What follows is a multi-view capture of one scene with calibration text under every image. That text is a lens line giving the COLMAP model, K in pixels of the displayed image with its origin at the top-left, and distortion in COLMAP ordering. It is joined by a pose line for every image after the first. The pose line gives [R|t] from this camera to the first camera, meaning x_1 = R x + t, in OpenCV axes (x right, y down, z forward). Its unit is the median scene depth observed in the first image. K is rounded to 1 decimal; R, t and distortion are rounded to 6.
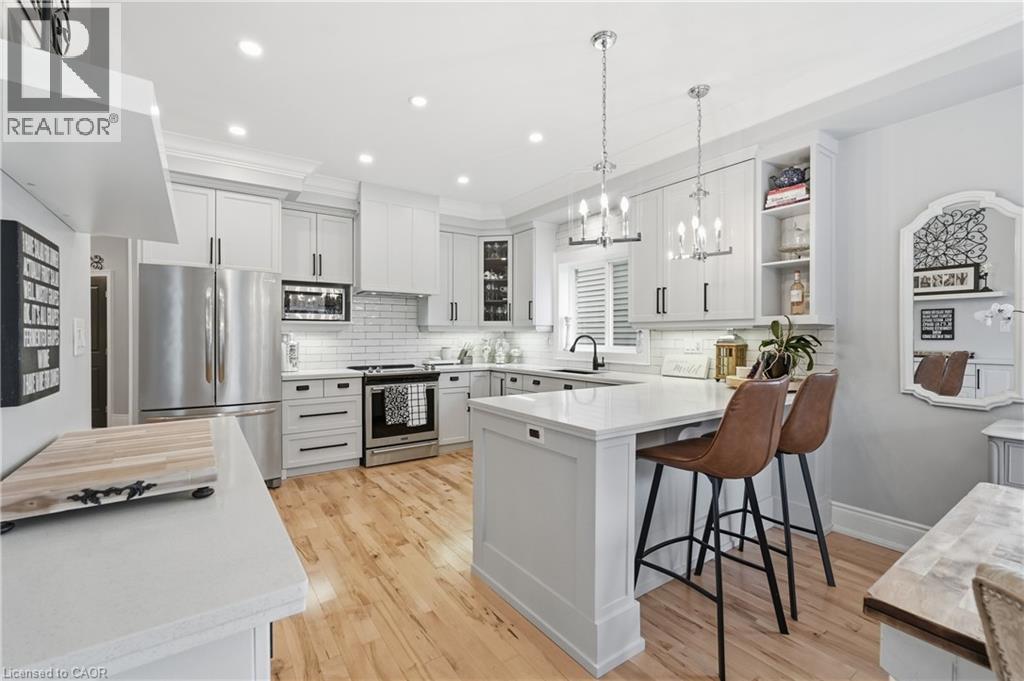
lens RADIAL K [[444.6, 0, 511.9], [0, 444.6, 342.1], [0, 0, 1]] dist [-0.020272, 0.010495]
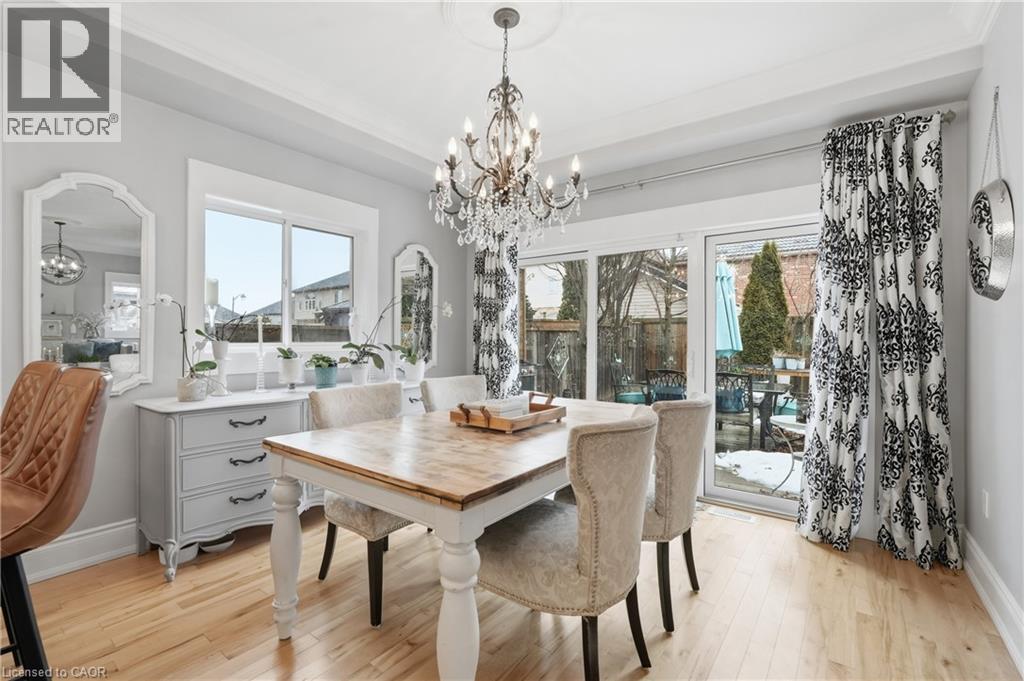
lens RADIAL K [[444.6, 0, 511.9], [0, 444.6, 342.1], [0, 0, 1]] dist [-0.020272, 0.010495]
pose [[-0.299179, -0.009283, 0.954152, -0.106908], [0.006842, 0.999906, 0.011873, 0.013447], [-0.954173, 0.010080, -0.299087, 0.246031]]
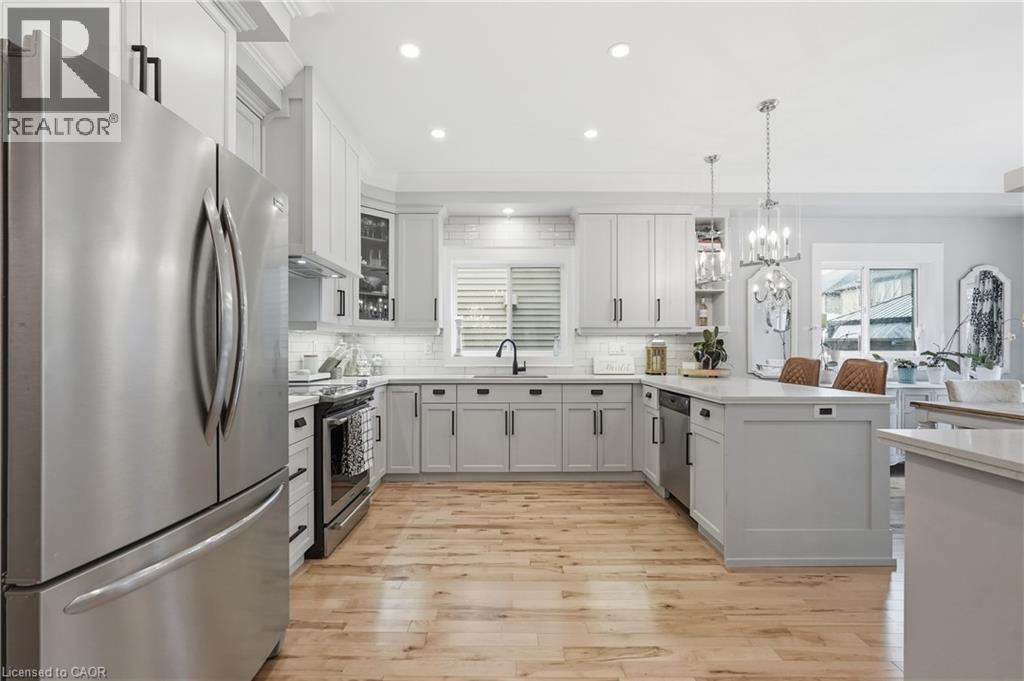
lens RADIAL K [[458.8, 0, 512.7], [0, 458.8, 343.4], [0, 0, 1]] dist [-0.001105, -0.000014]
pose [[0.572986, 0.008392, 0.819522, -0.717118], [0.011029, 0.999778, -0.017949, 0.012627], [-0.819491, 0.019323, 0.572766, 0.461473]]
